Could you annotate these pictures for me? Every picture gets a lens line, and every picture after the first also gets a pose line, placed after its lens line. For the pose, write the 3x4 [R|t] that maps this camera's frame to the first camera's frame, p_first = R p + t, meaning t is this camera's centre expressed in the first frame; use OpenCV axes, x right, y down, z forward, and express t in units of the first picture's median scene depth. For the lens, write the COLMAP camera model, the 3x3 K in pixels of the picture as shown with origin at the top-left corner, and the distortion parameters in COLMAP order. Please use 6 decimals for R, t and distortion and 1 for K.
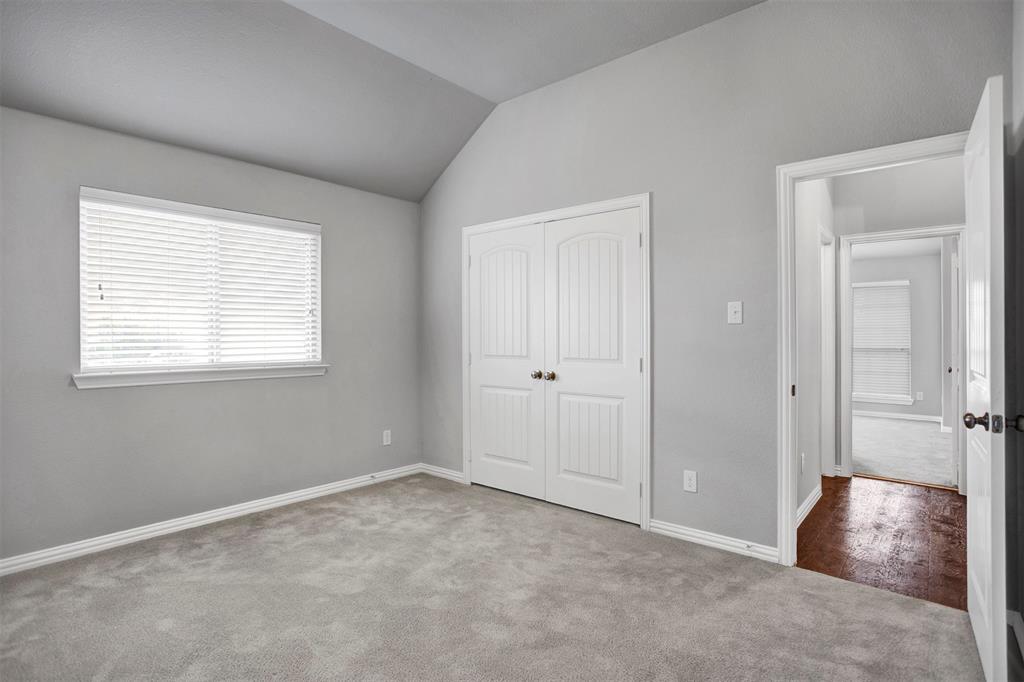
lens RADIAL K [[518.3, 0, 507.6], [0, 518.3, 343.7], [0, 0, 1]] dist [-0.071923, 0.035900]
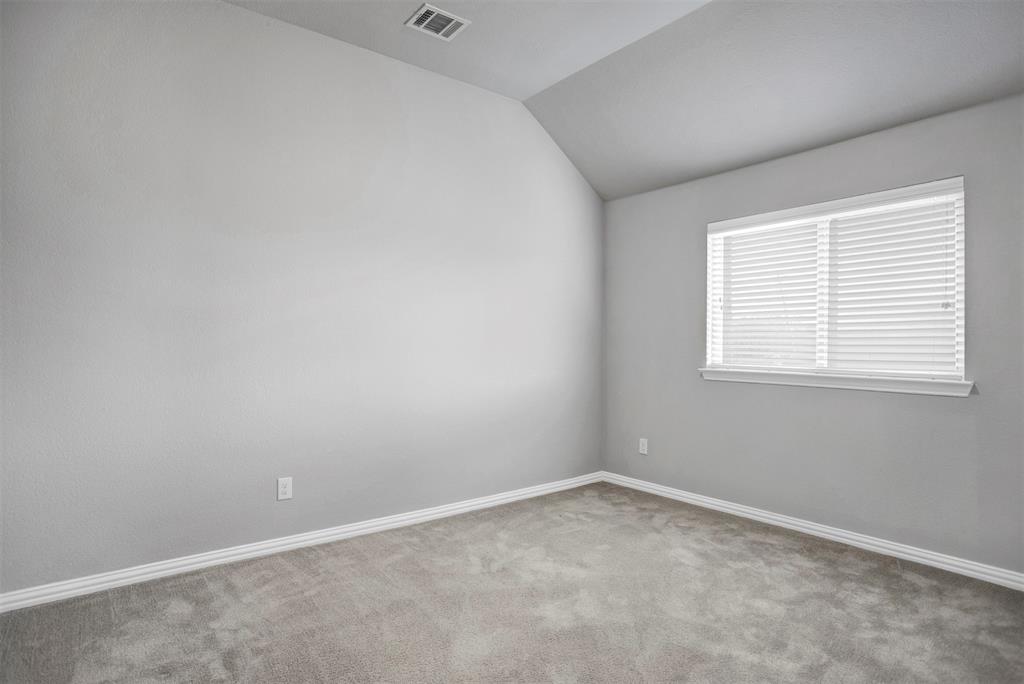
lens RADIAL K [[518.3, 0, 507.6], [0, 518.3, 344.7], [0, 0, 1]] dist [-0.071923, 0.035900]
pose [[-0.174035, 0.002769, -0.984736, 0.530136], [-0.018644, 0.999808, 0.006106, 0.000891], [0.984563, 0.019422, -0.173950, 0.696915]]
